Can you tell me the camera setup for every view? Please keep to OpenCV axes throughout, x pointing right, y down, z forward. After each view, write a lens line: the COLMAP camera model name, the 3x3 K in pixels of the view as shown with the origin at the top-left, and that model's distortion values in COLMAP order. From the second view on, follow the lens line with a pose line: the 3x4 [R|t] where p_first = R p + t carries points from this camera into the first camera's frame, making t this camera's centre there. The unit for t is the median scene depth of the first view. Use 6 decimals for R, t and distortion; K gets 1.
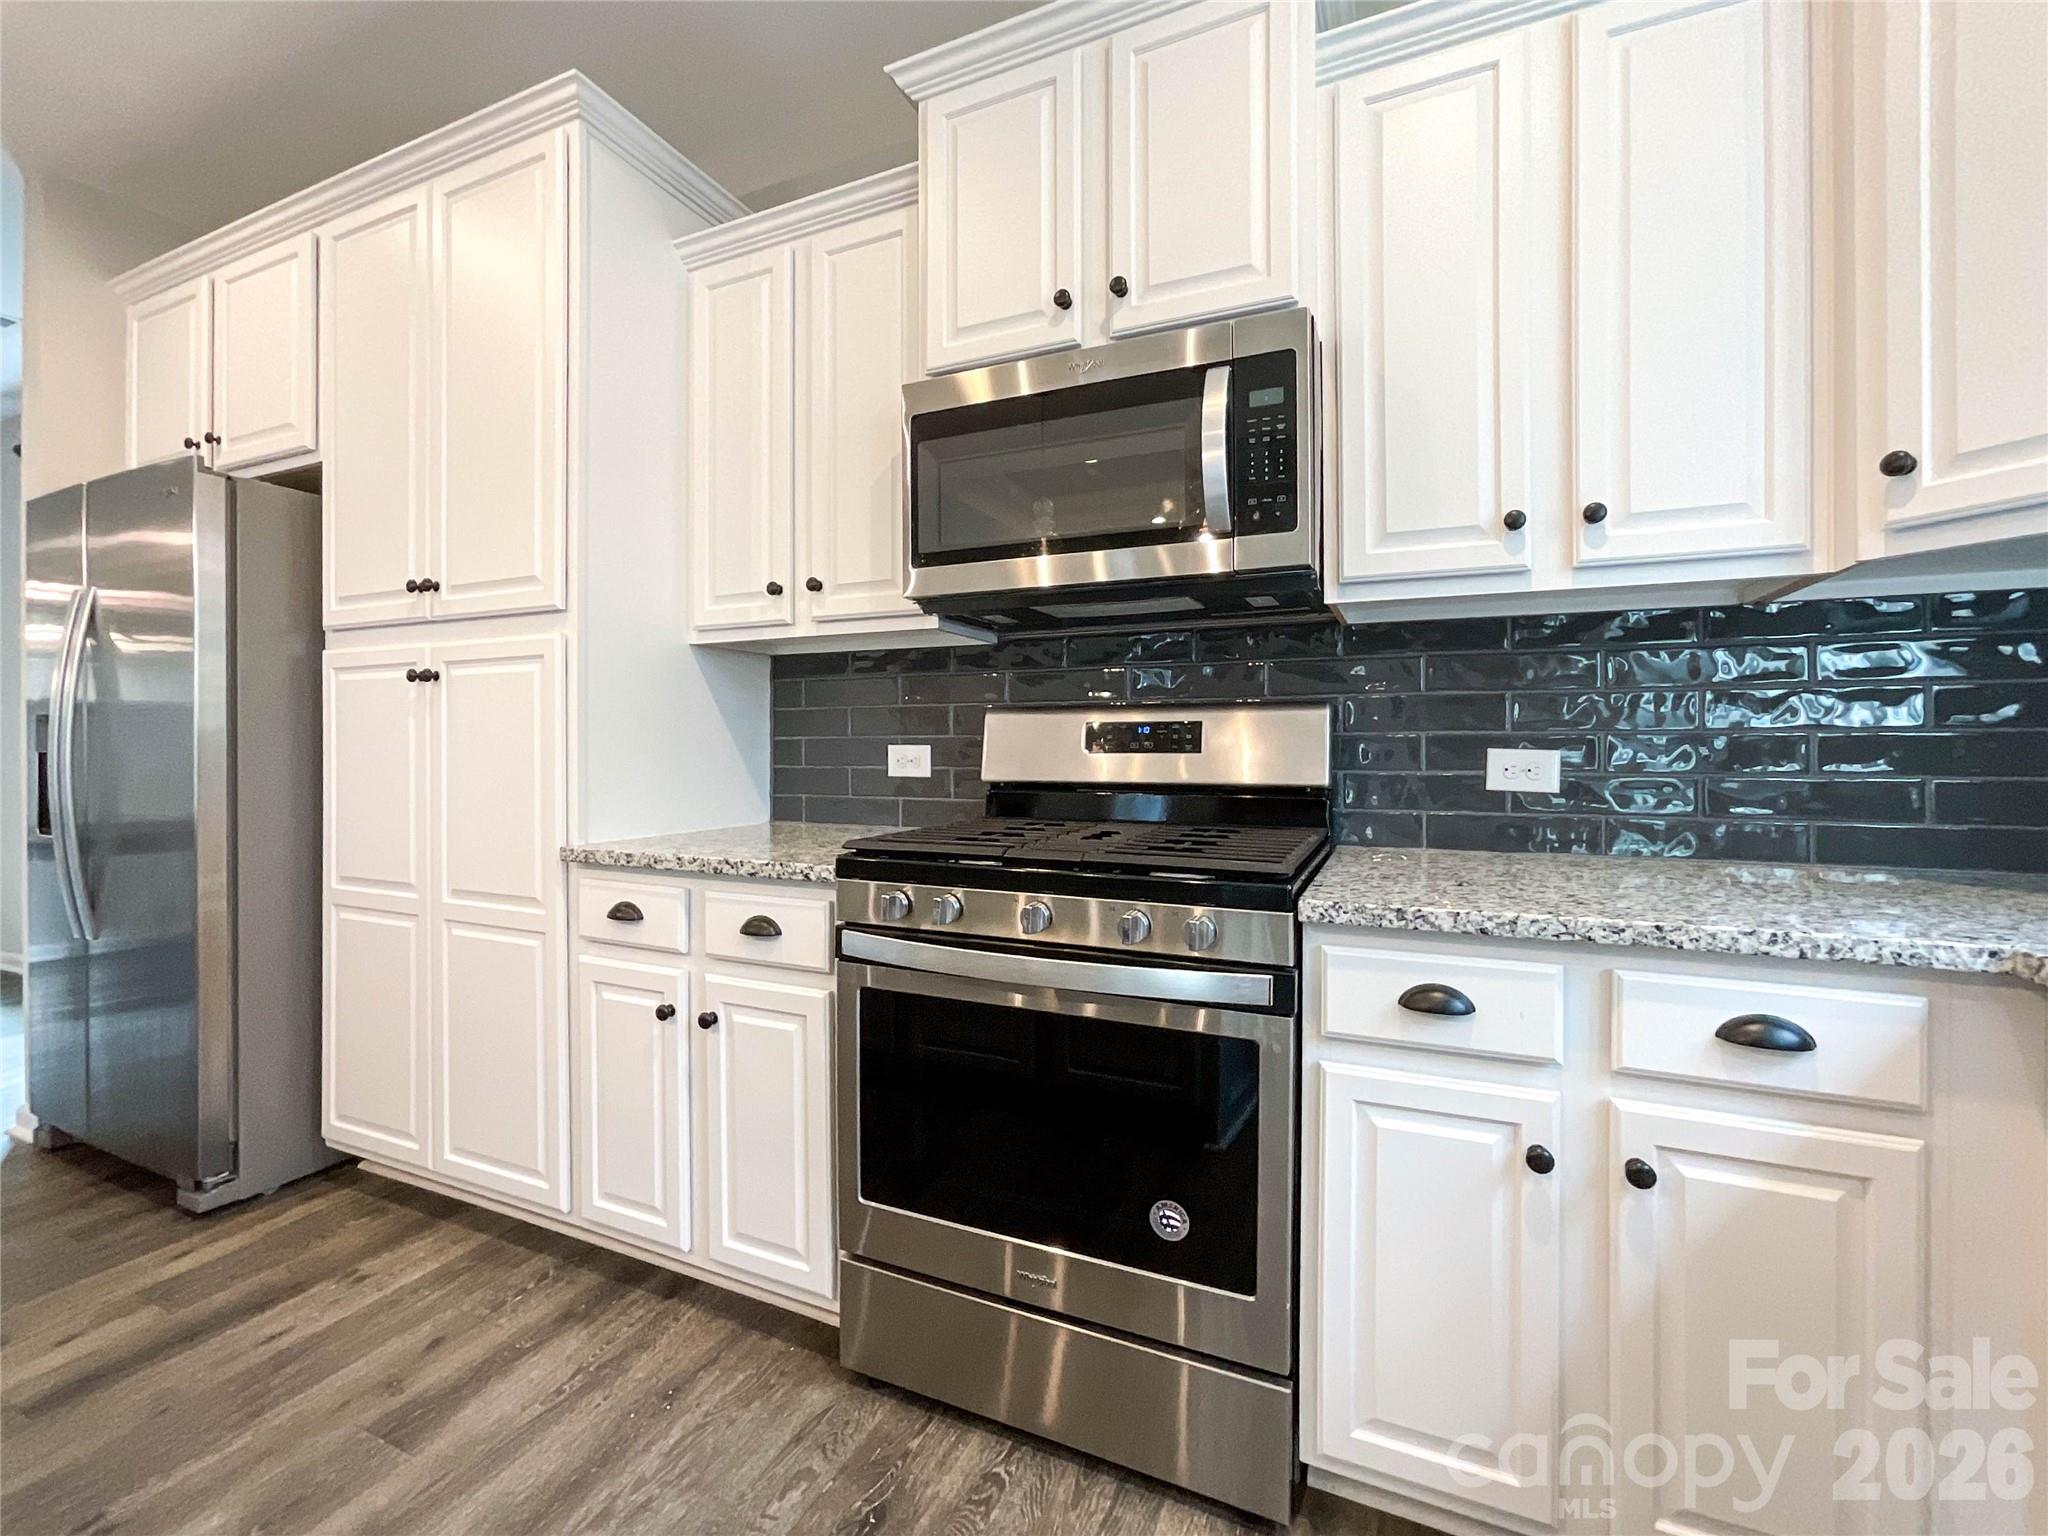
lens RADIAL K [[828.4, 0, 1070.0], [0, 828.4, 745.5], [0, 0, 1]] dist [-0.015475, 0.000092]
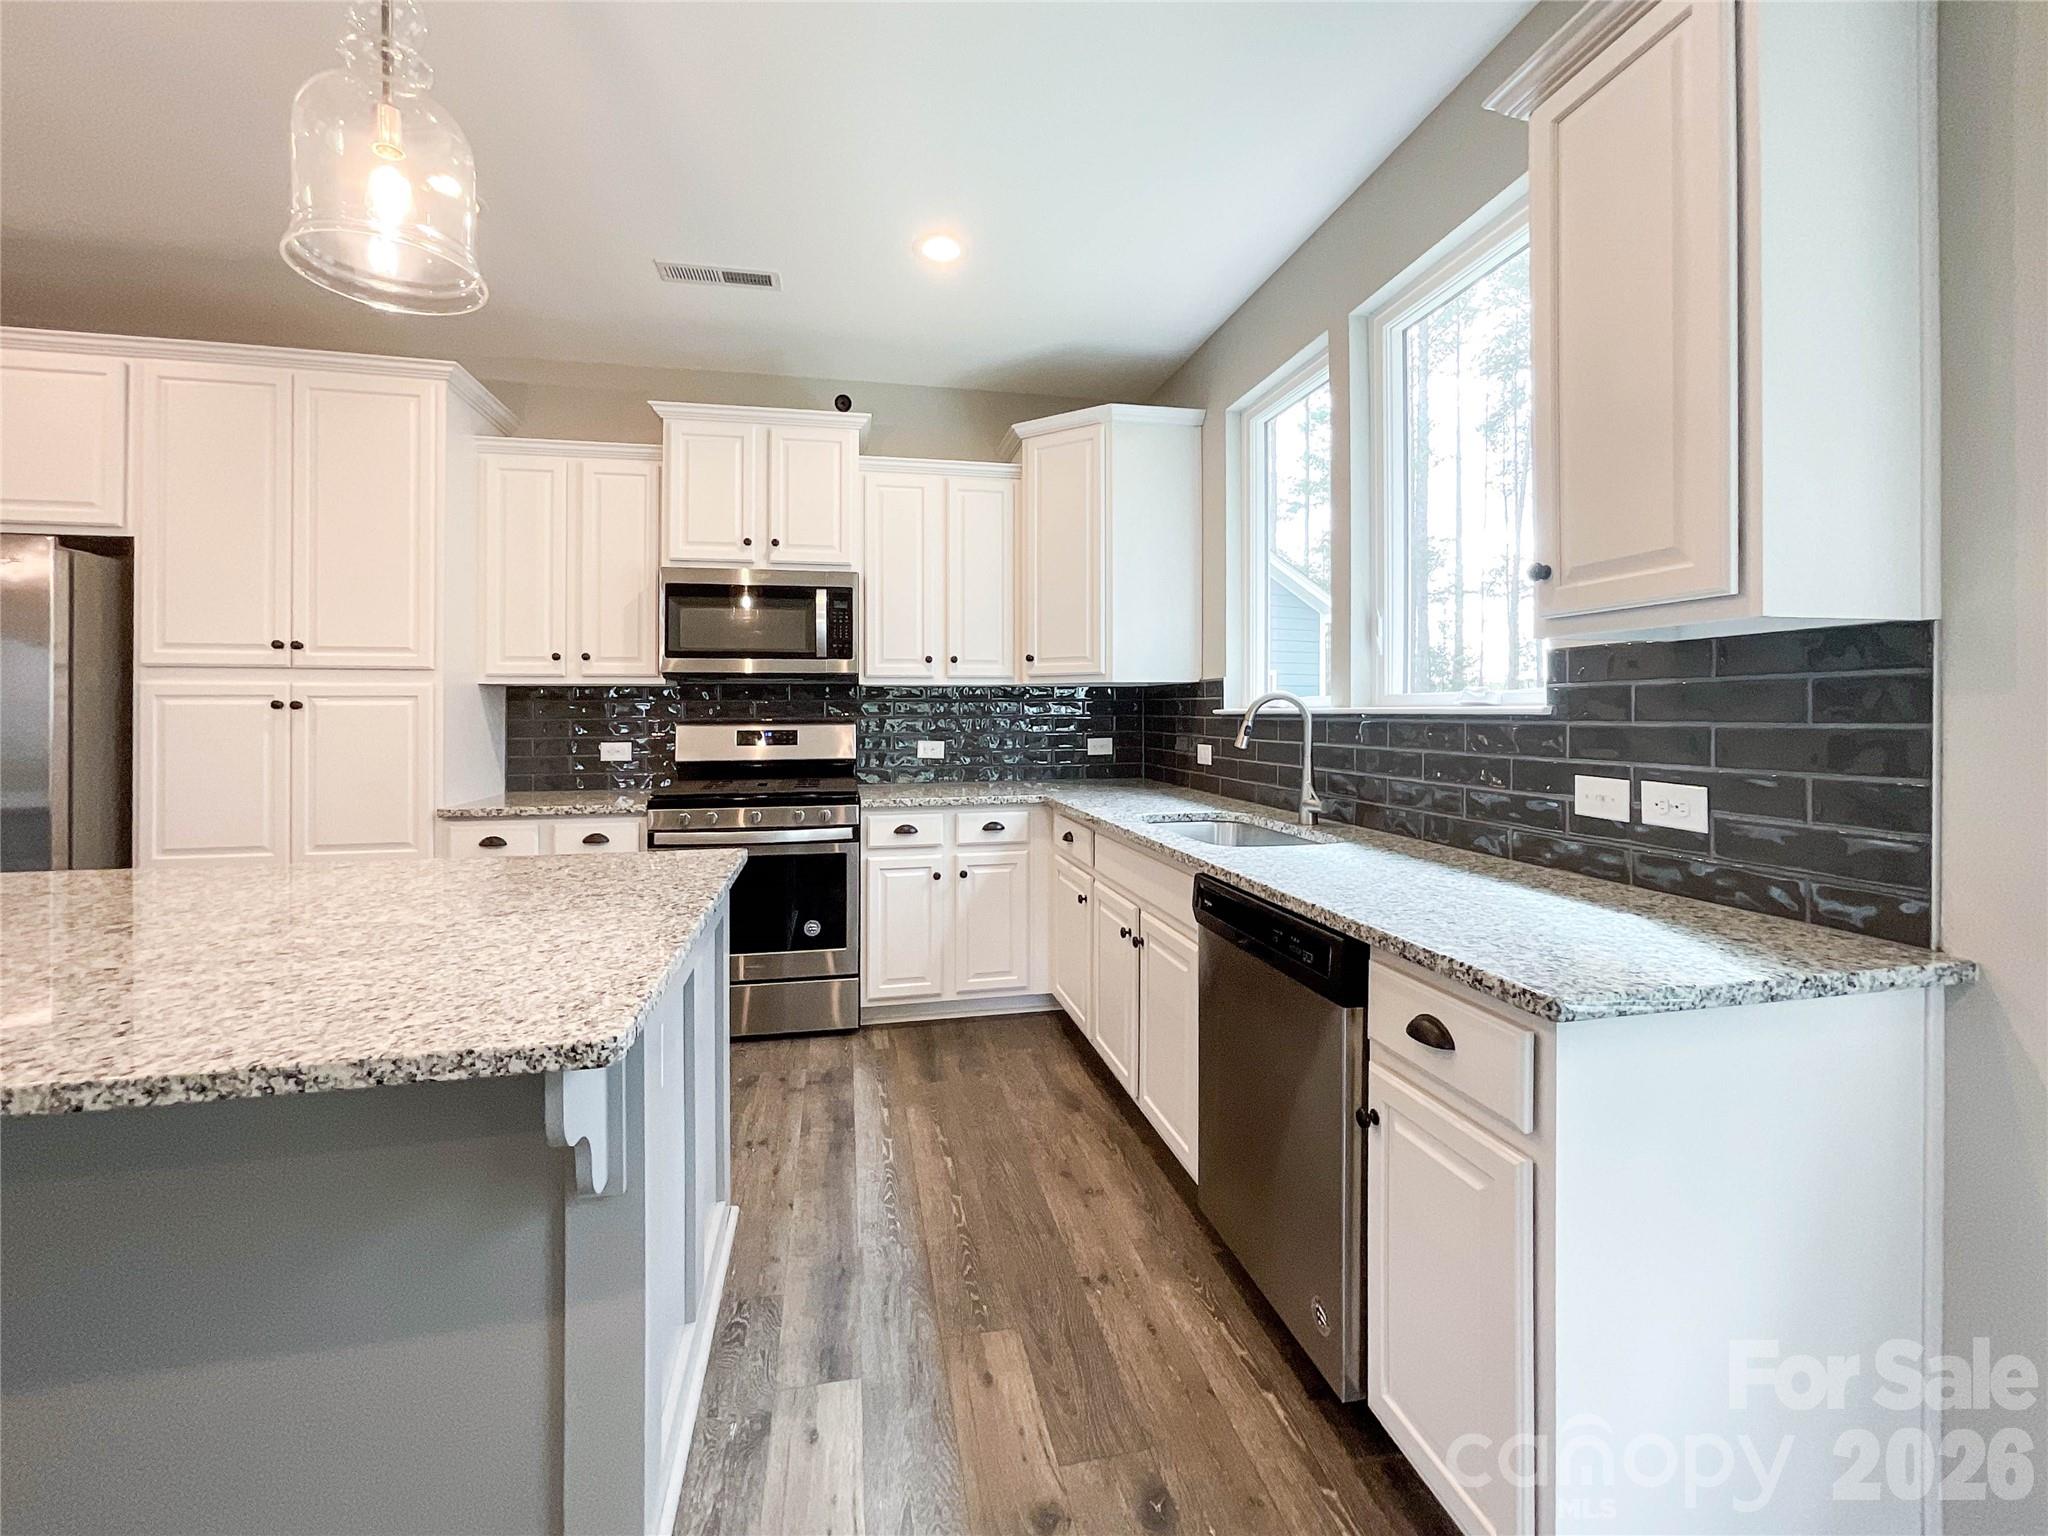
lens RADIAL K [[851.2, 0, 1022.2], [0, 851.2, 705.6], [0, 0, 1]] dist [-0.000613, 0.000173]
pose [[0.820755, 0.002874, 0.571273, -0.757481], [0.001876, 0.999968, -0.007726, -0.091203], [-0.571277, 0.007412, 0.820724, -1.381403]]
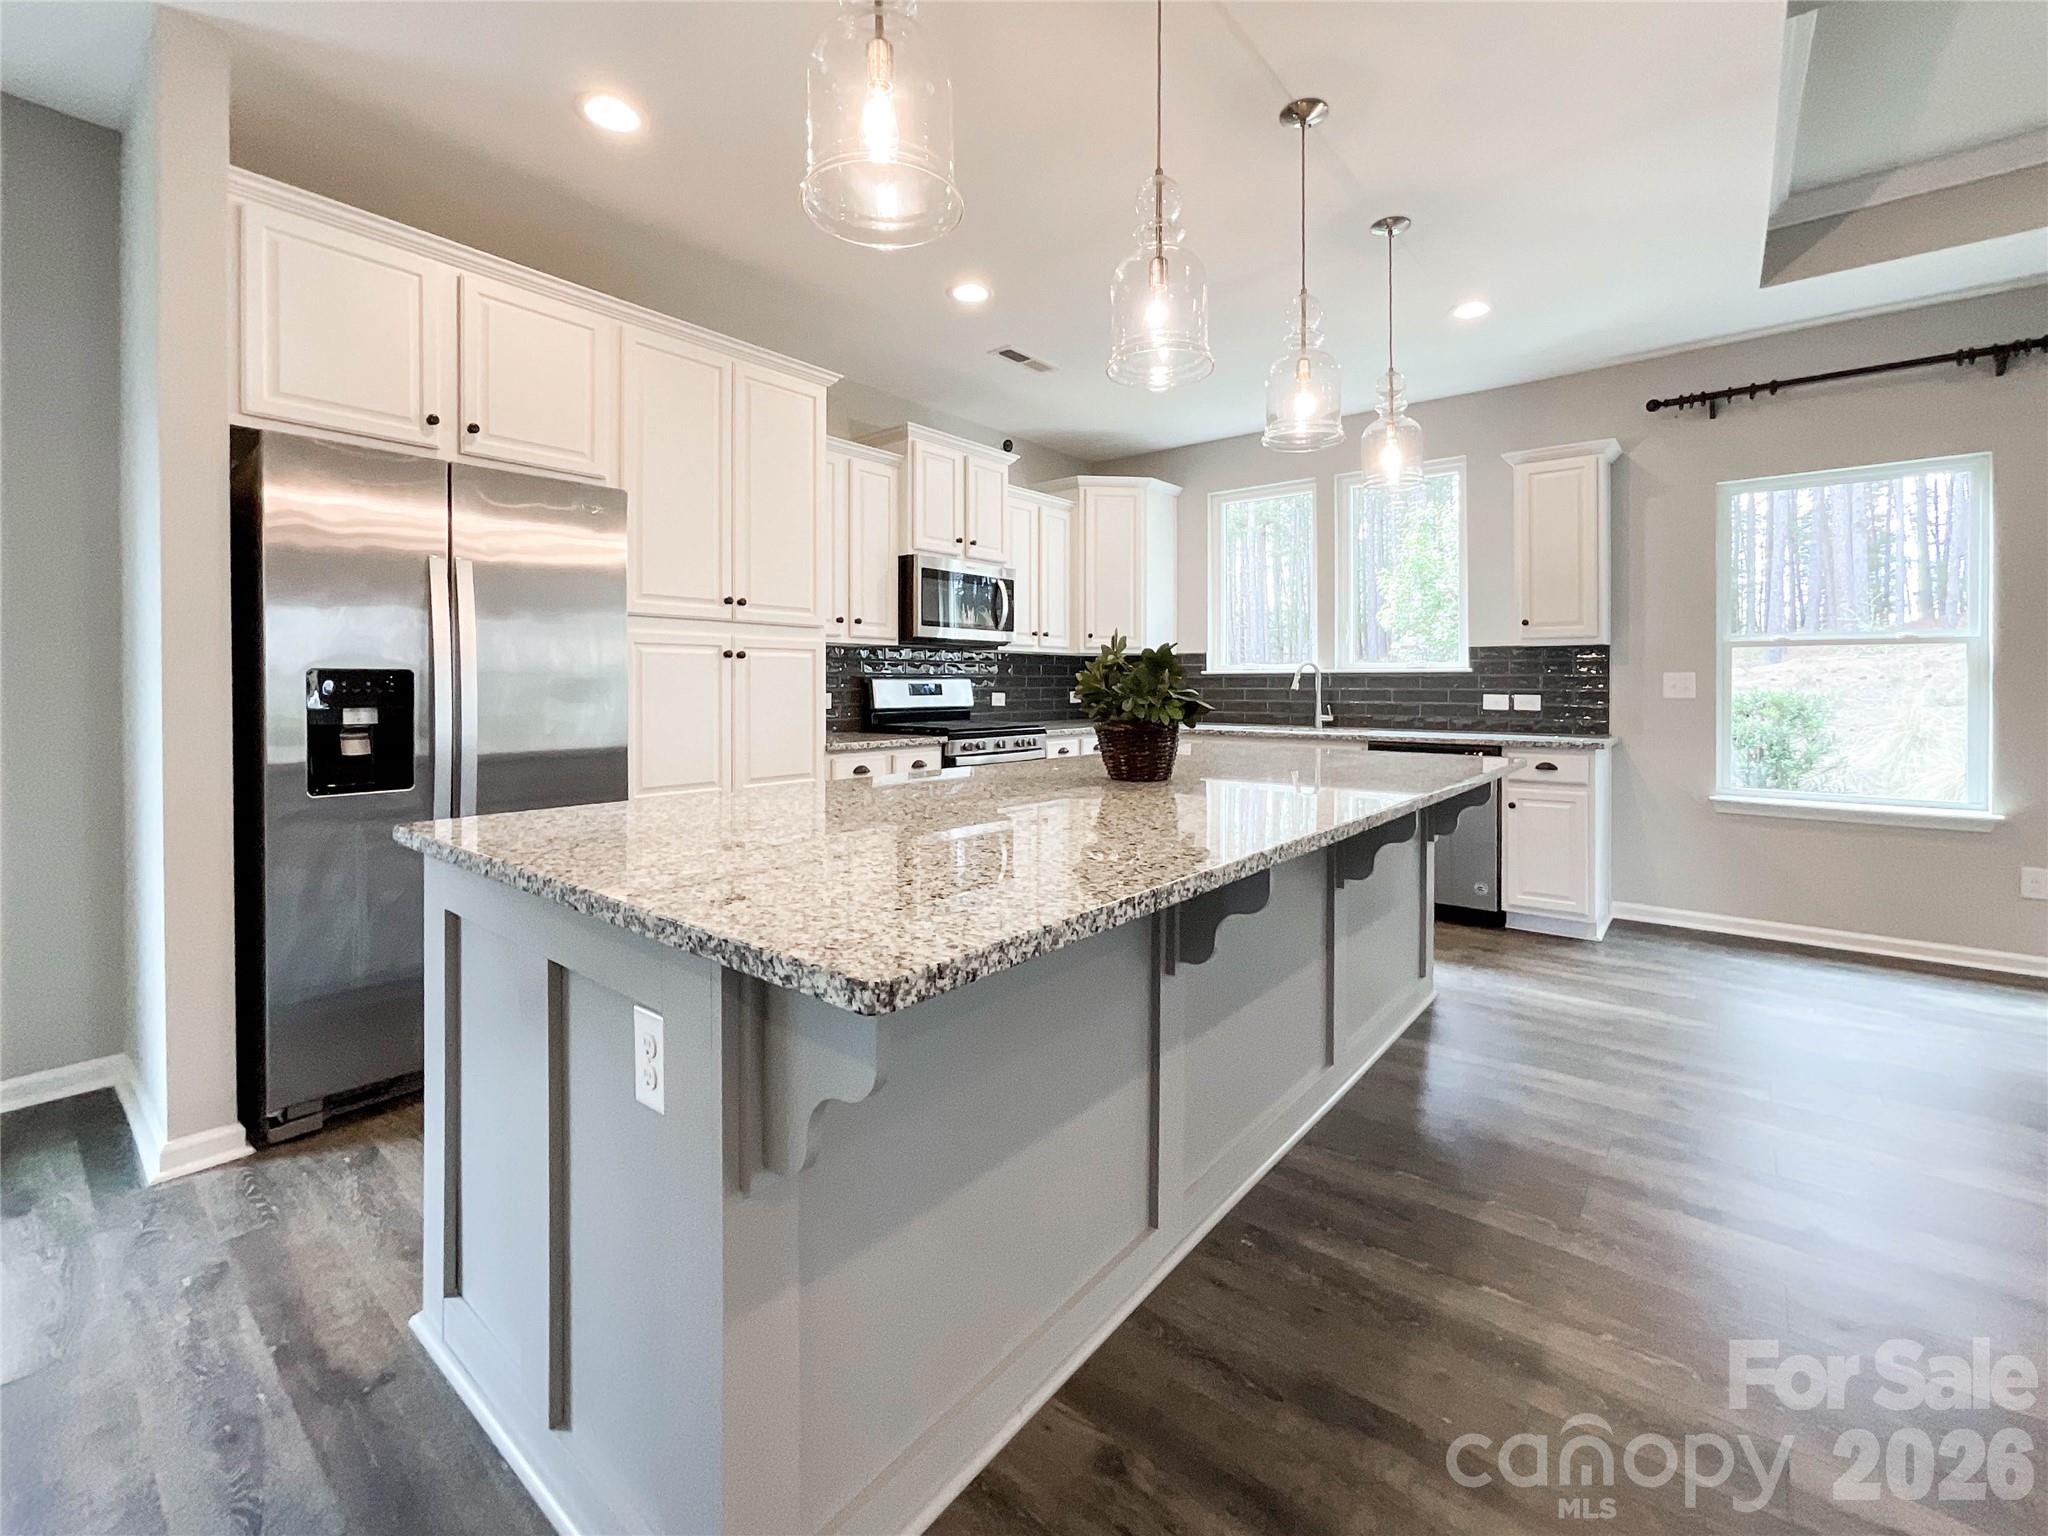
lens RADIAL K [[864.7, 0, 1036.5], [0, 864.7, 669.9], [0, 0, 1]] dist [-0.002239, -0.000041]
pose [[0.273989, 0.017034, 0.961582, -3.071632], [-0.003416, 0.999854, -0.016738, -0.034687], [-0.961727, 0.001301, 0.274007, -0.110057]]
